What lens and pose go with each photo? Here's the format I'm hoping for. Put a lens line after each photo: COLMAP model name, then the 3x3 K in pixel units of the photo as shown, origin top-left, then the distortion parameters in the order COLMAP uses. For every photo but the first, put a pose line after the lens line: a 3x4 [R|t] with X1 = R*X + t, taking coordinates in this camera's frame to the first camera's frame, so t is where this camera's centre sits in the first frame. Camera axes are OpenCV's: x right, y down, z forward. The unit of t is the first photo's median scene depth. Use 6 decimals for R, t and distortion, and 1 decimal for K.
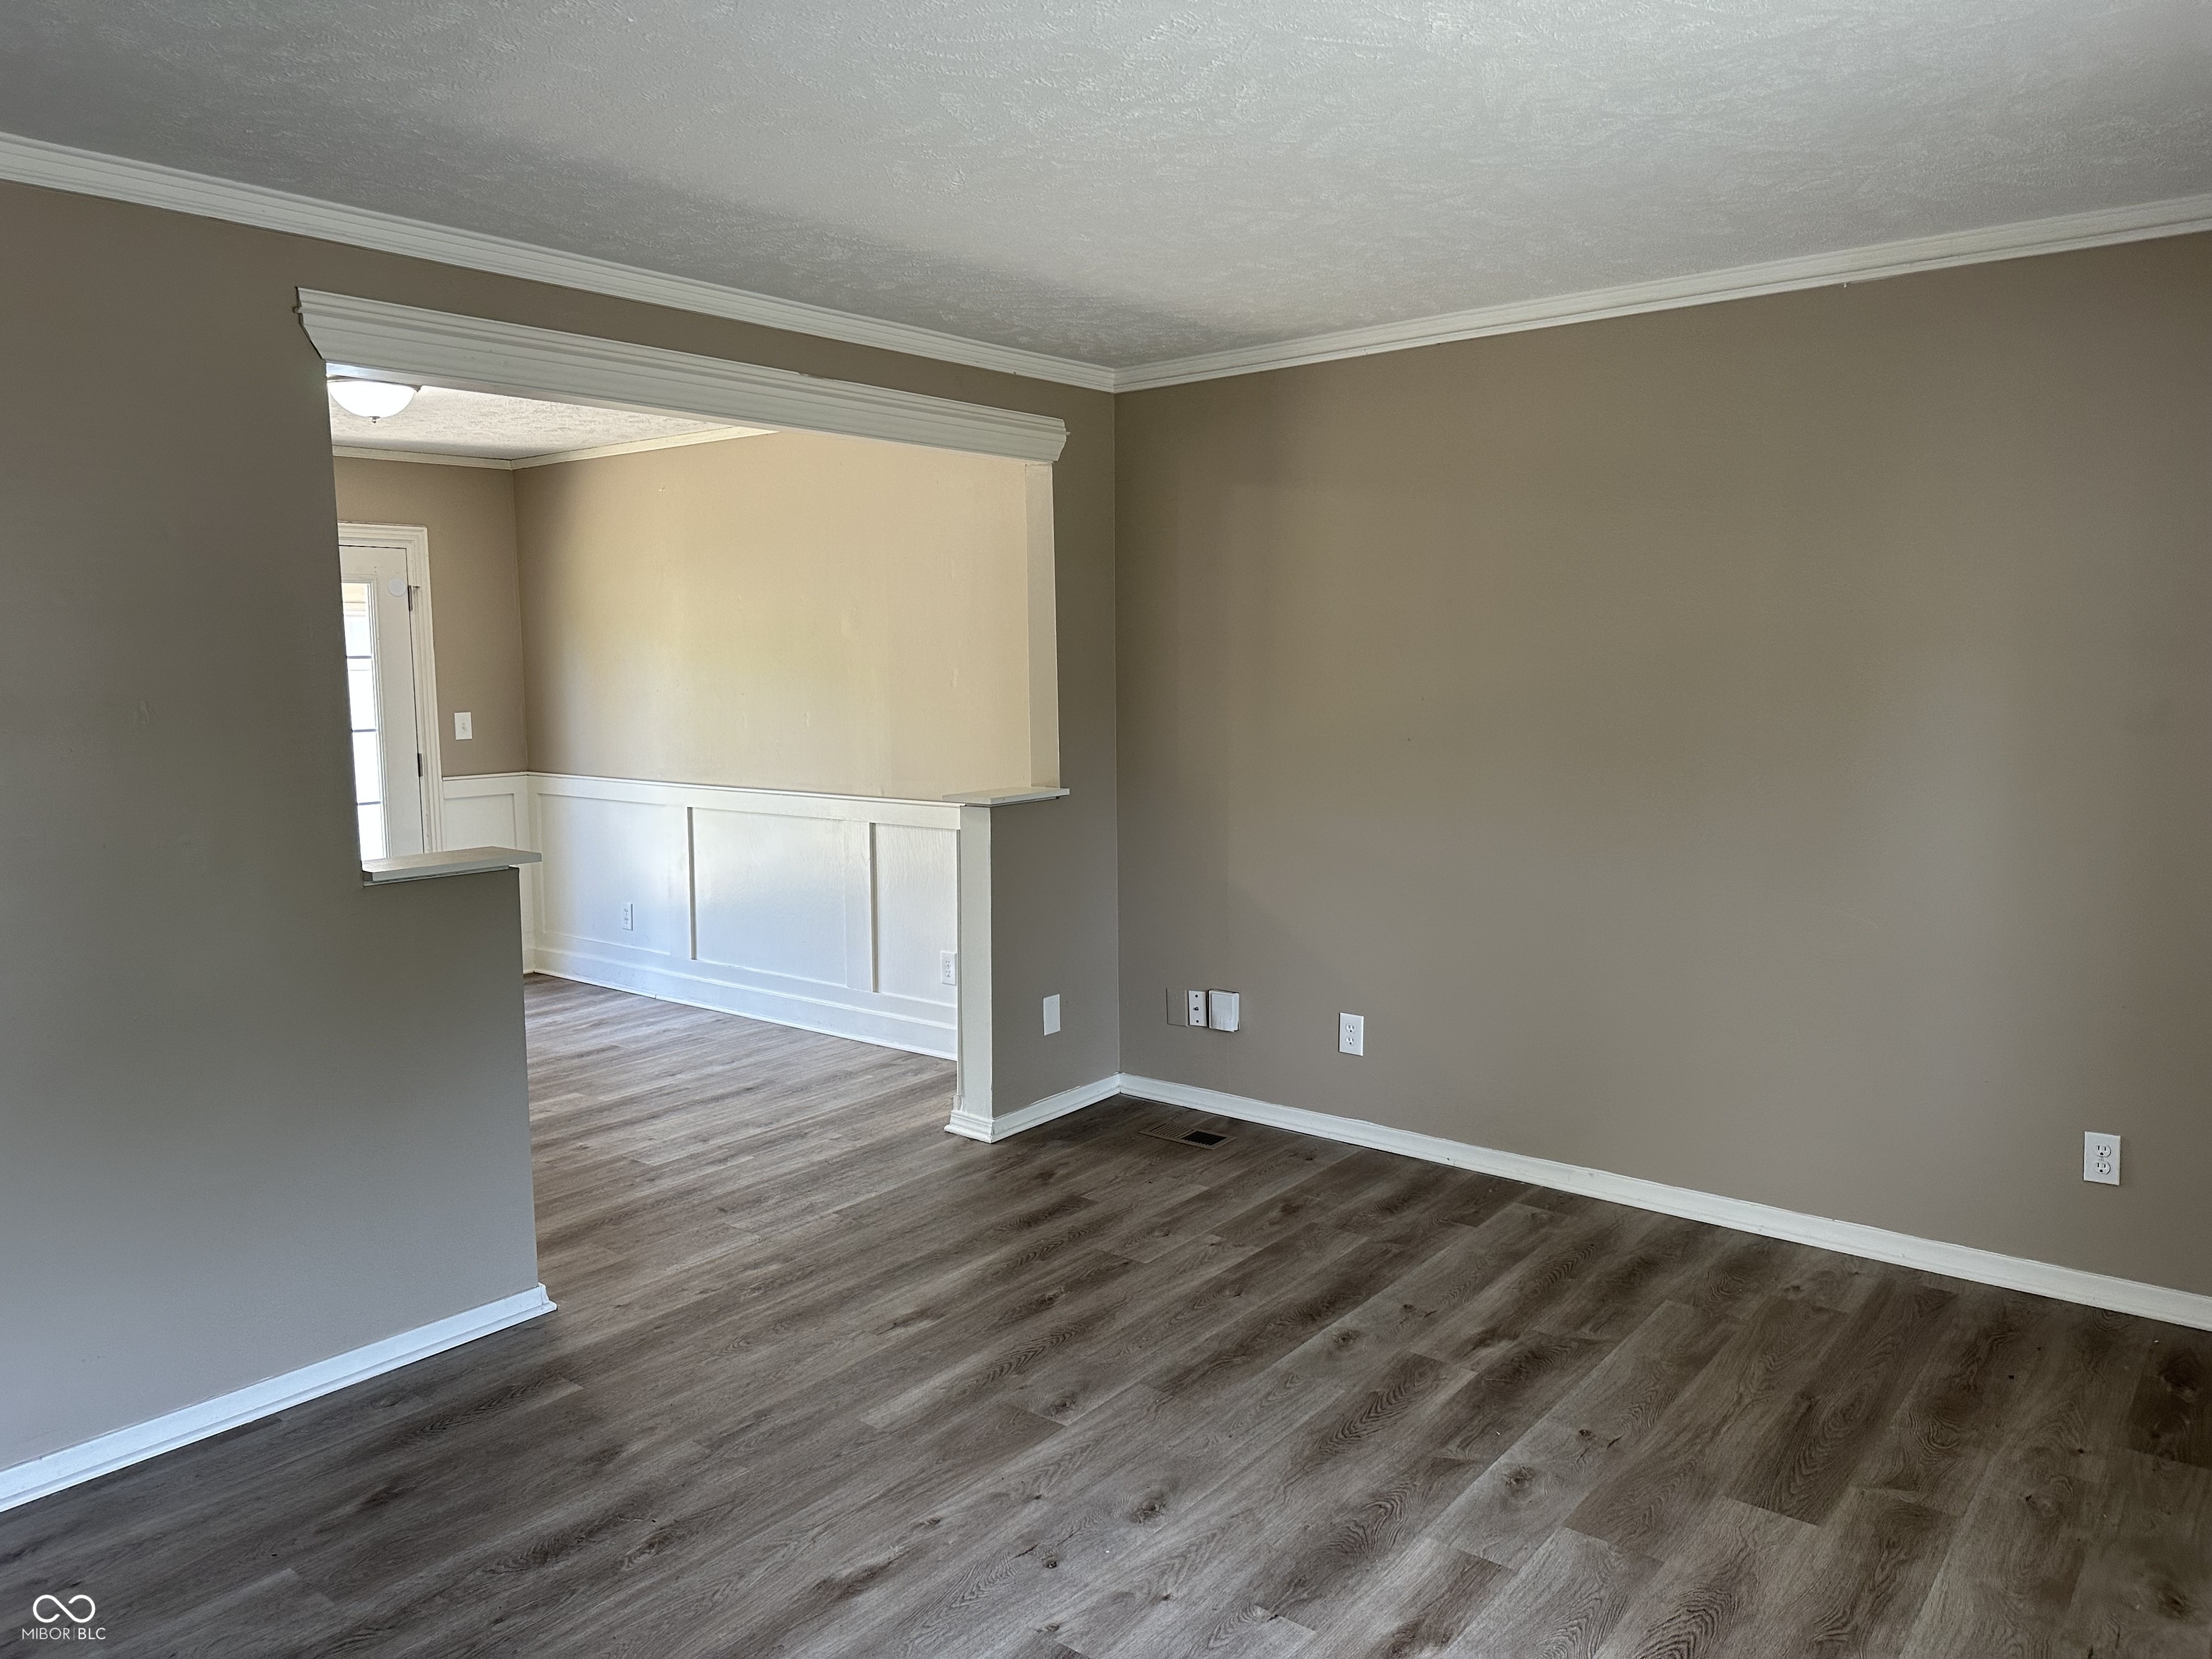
lens RADIAL K [[1551.5, 0, 1106.0], [0, 1551.5, 829.5], [0, 0, 1]] dist [0.035676, -0.000827]
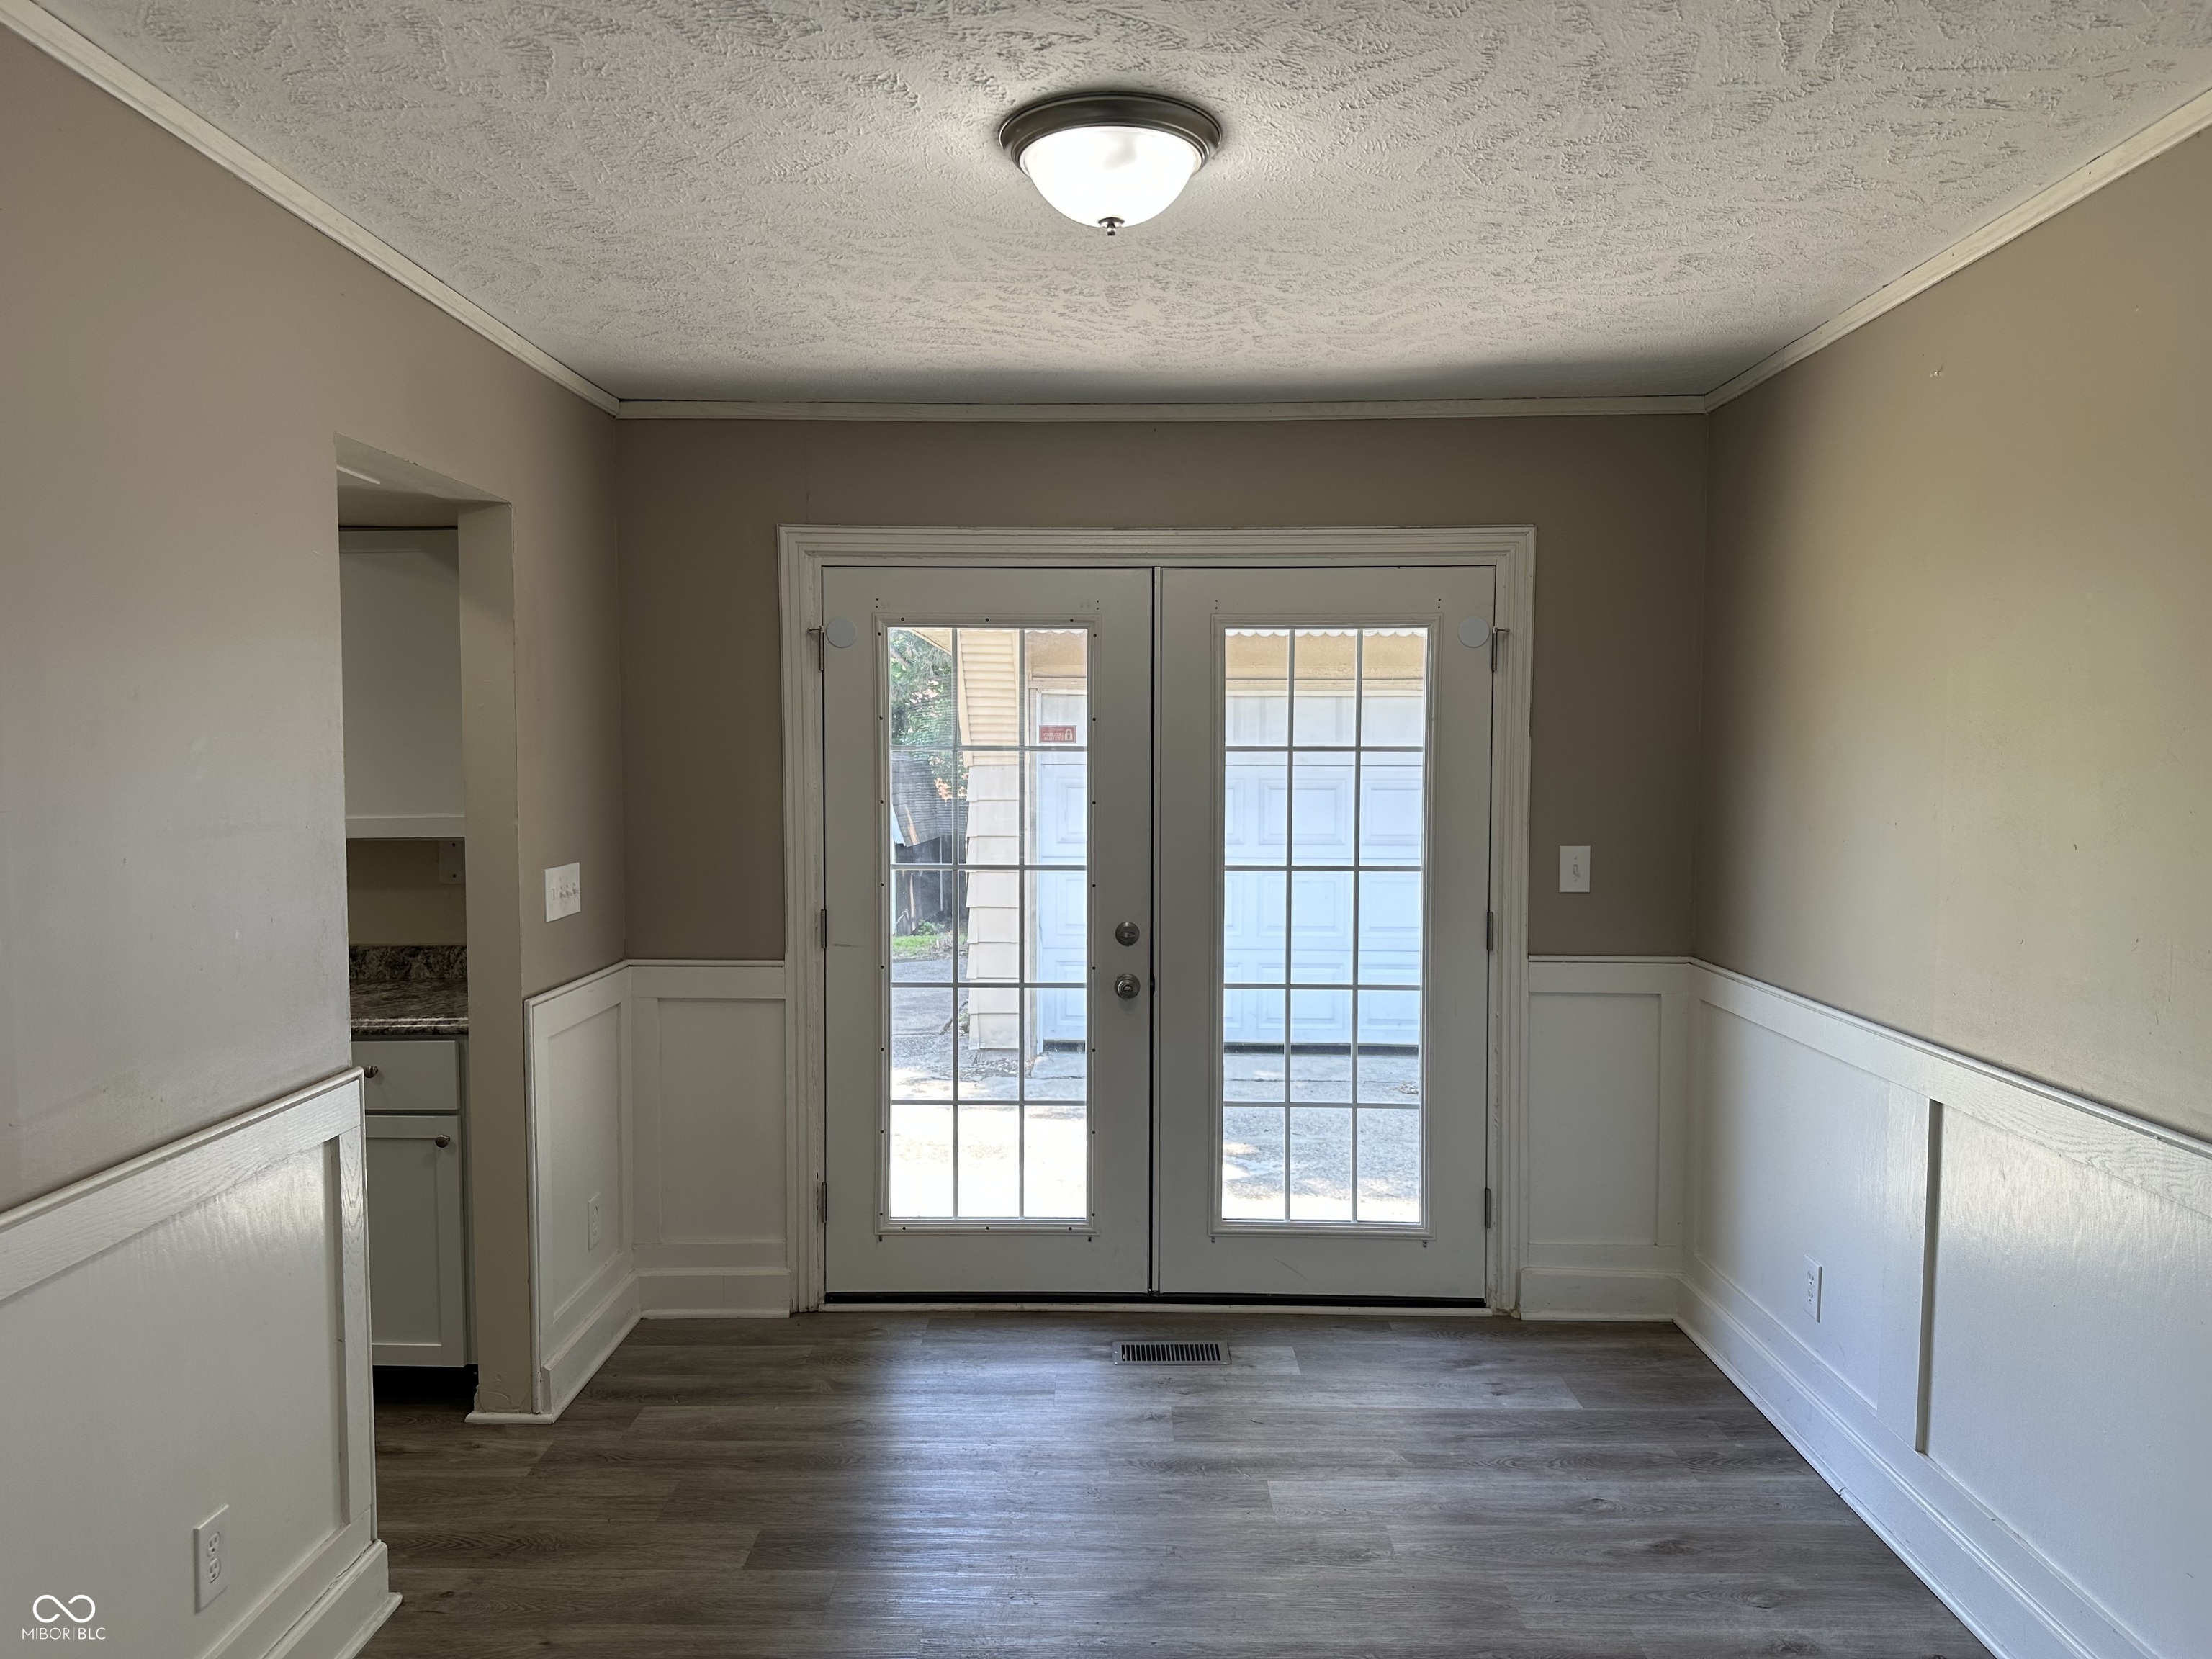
lens RADIAL K [[1551.5, 0, 1106.0], [0, 1551.5, 829.5], [0, 0, 1]] dist [0.035676, -0.000827]
pose [[0.614850, 0.055830, -0.786665, -0.069687], [-0.102122, 0.994729, -0.009222, -0.058885], [0.782004, 0.086006, 0.617311, 0.519505]]
